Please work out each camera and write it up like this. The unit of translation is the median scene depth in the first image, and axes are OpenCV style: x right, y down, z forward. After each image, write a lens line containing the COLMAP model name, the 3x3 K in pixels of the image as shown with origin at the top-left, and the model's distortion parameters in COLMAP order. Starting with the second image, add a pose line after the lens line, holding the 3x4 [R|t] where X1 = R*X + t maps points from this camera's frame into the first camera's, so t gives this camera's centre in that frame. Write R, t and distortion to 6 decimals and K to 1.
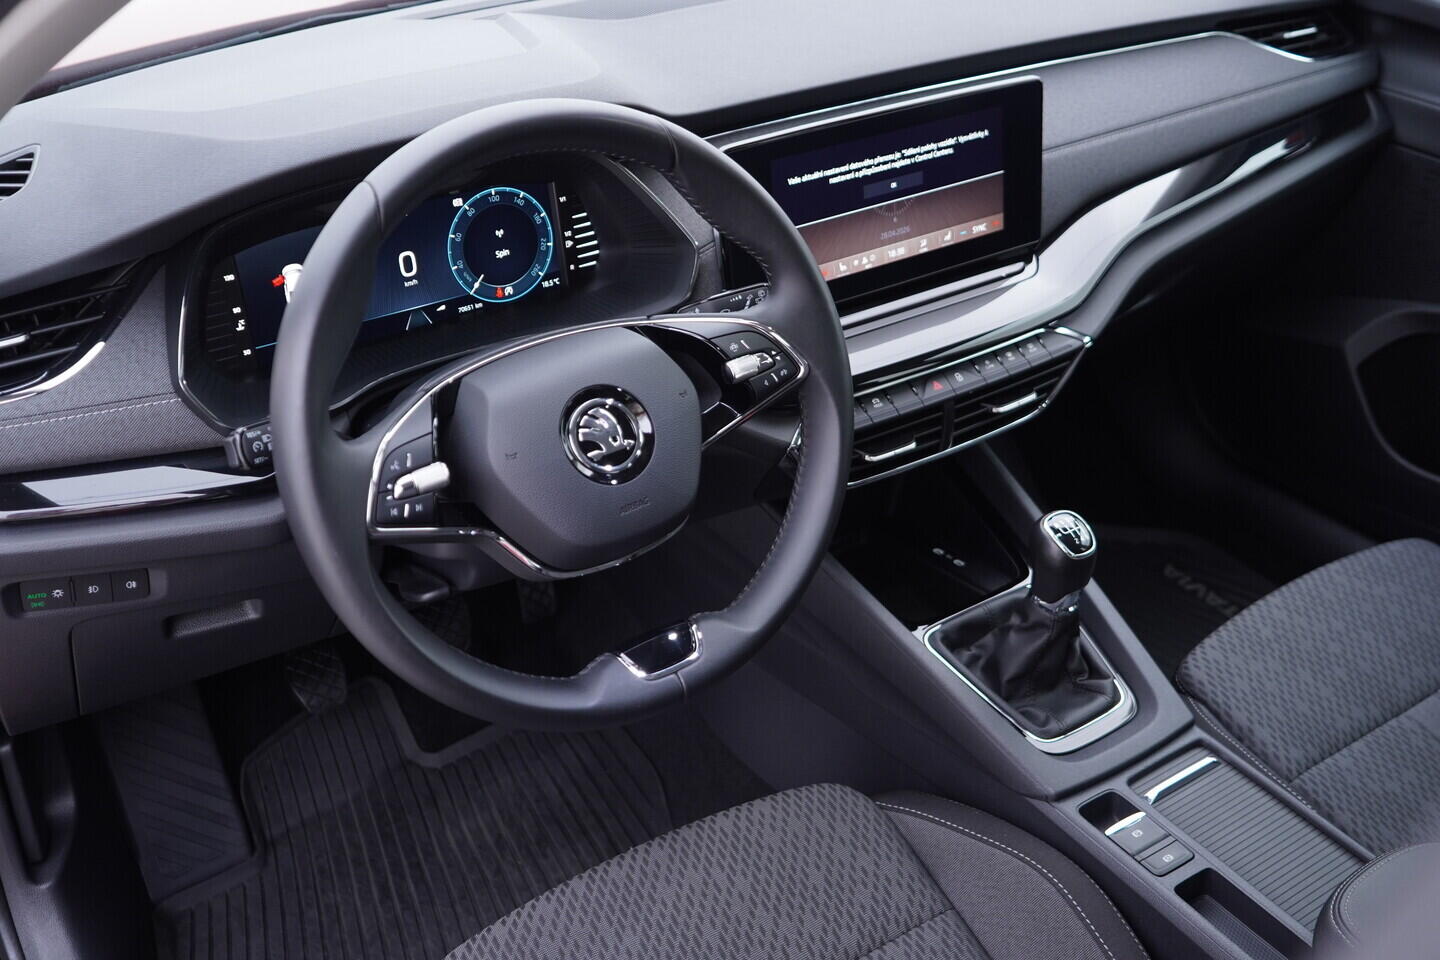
lens RADIAL K [[1495.6, 0, 725.5], [0, 1495.6, 480.9], [0, 0, 1]] dist [0.015128, 0.000000]
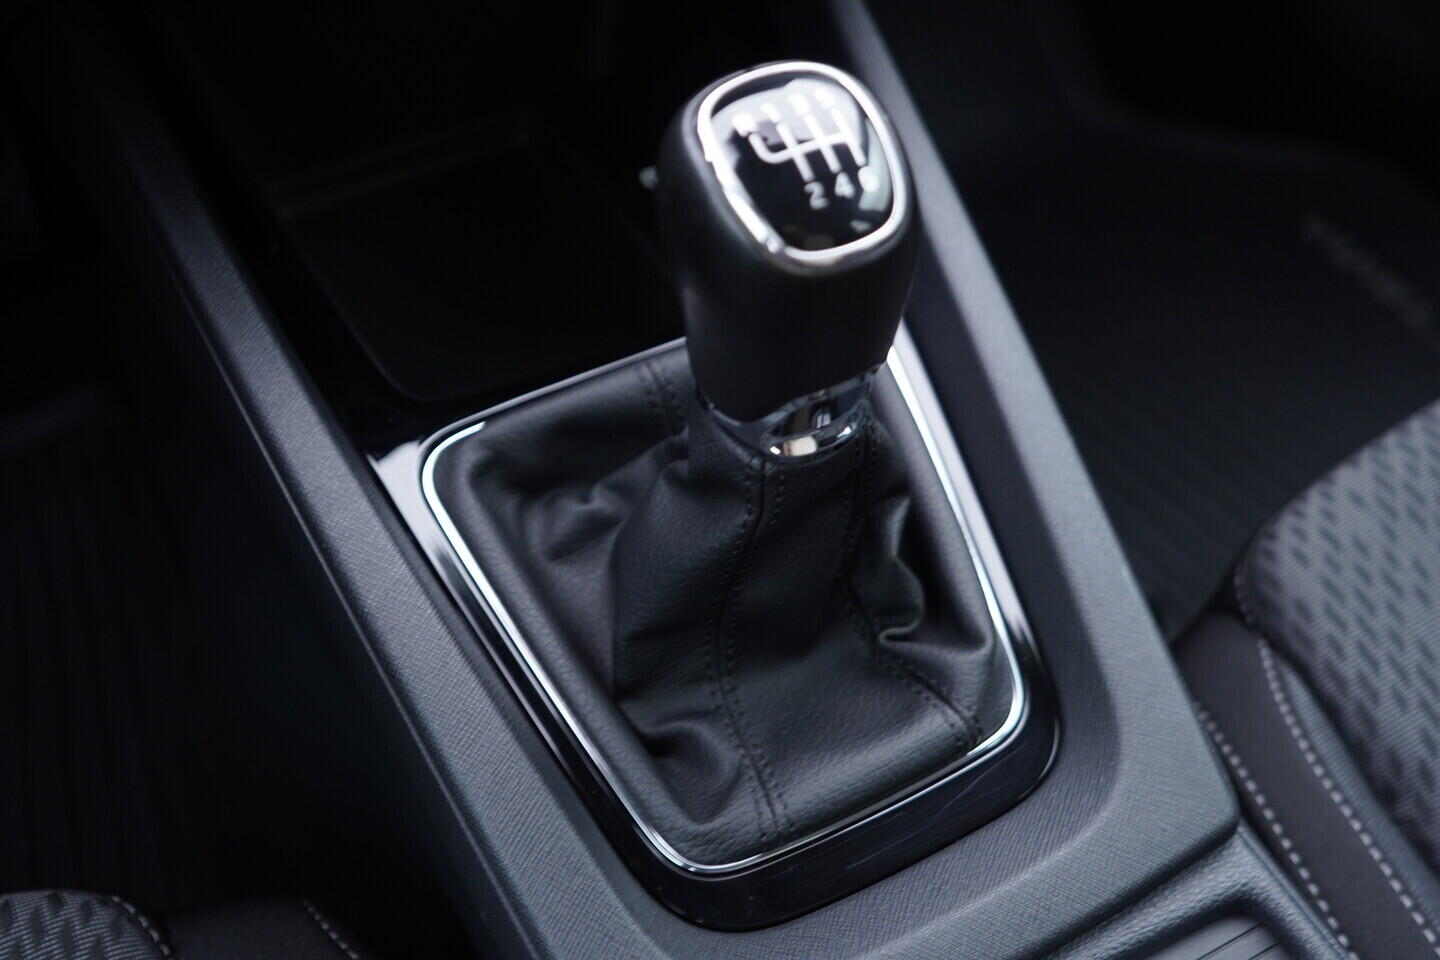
lens RADIAL K [[1495.6, 0, 712.9], [0, 1495.6, 472.1], [0, 0, 1]] dist [0.015128, 0.000000]
pose [[0.992129, 0.079771, -0.096524, 0.216460], [-0.051479, 0.962510, 0.266315, 0.017857], [0.114149, -0.259250, 0.959041, 0.670987]]
